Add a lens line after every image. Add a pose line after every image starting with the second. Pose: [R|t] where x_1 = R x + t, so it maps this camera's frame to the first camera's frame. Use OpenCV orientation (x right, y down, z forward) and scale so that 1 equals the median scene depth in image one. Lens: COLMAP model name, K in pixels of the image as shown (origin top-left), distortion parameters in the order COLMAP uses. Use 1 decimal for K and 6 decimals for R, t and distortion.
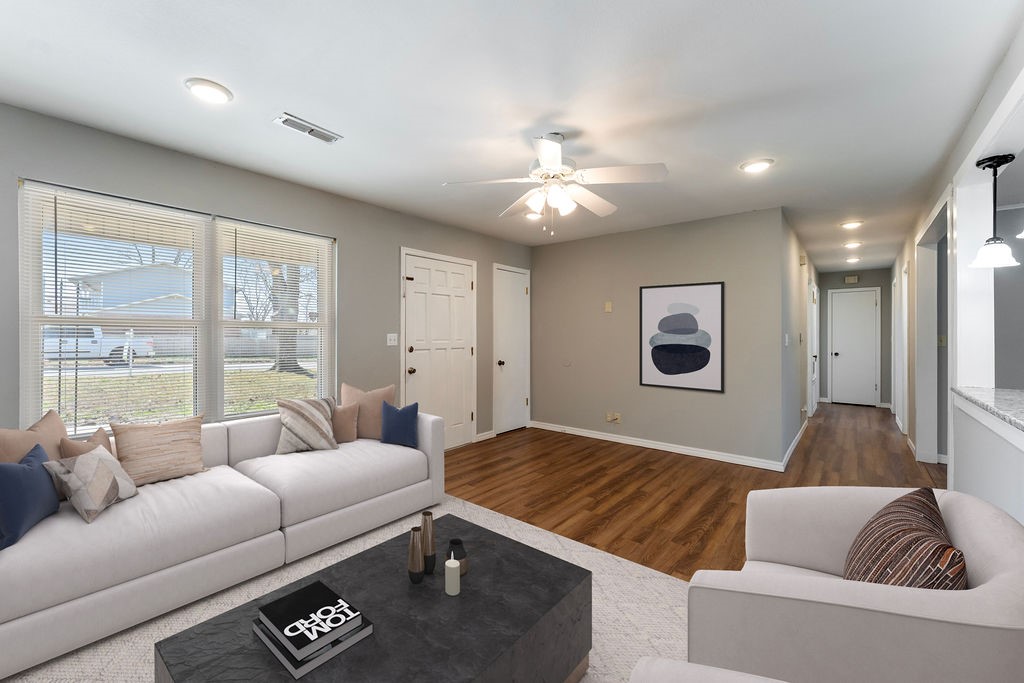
lens RADIAL K [[415.1, 0, 521.8], [0, 415.1, 339.5], [0, 0, 1]] dist [0.000996, -0.000668]
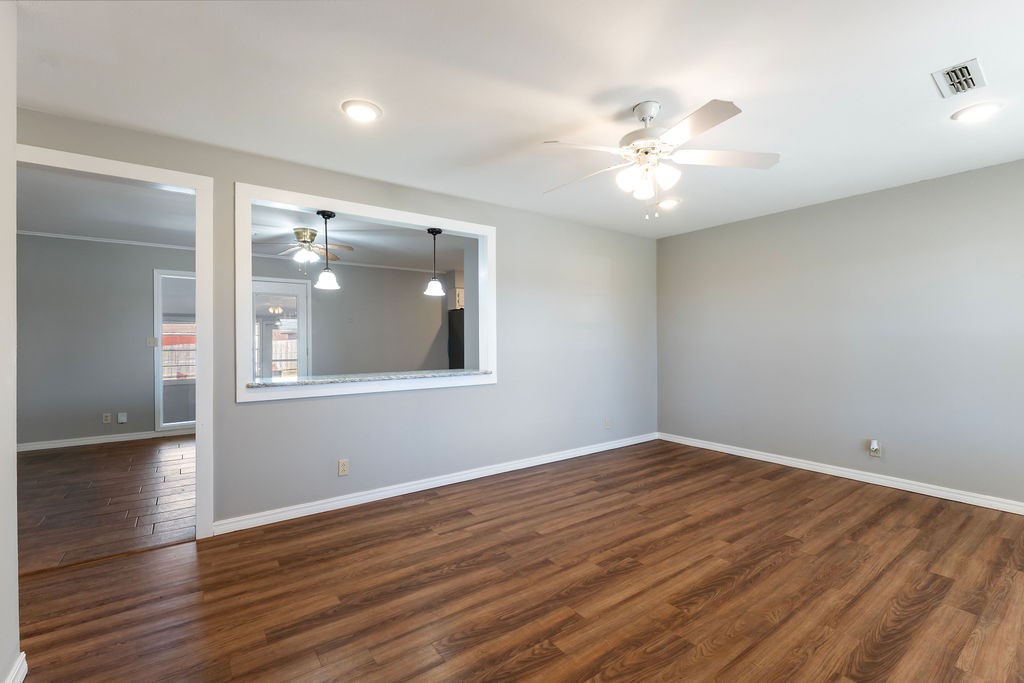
lens RADIAL K [[449.0, 0, 516.9], [0, 449.0, 338.5], [0, 0, 1]] dist [-0.002104, -0.000174]
pose [[-0.965370, 0.001909, 0.260877, 0.058120], [0.004133, 0.999960, 0.007976, -0.004746], [-0.260851, 0.008778, -0.965339, 1.267128]]
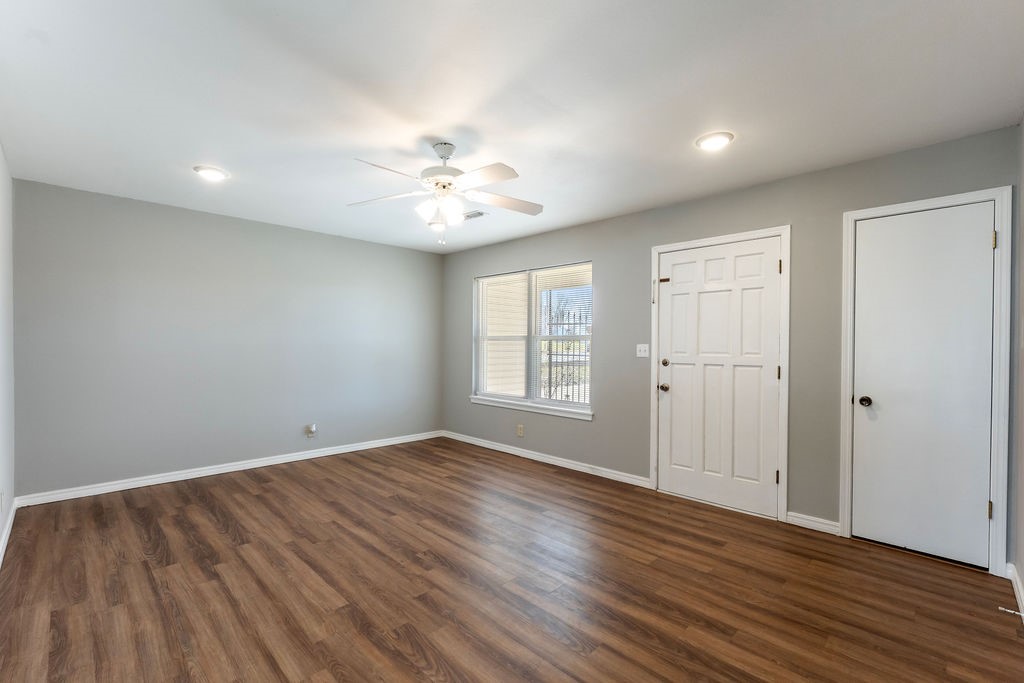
lens RADIAL K [[449.0, 0, 496.2], [0, 449.0, 349.9], [0, 0, 1]] dist [-0.002104, -0.000174]
pose [[-0.125694, 0.007041, -0.992044, 0.729376], [-0.018889, 0.999777, 0.009489, -0.004859], [0.991889, 0.019931, -0.125533, 0.807759]]
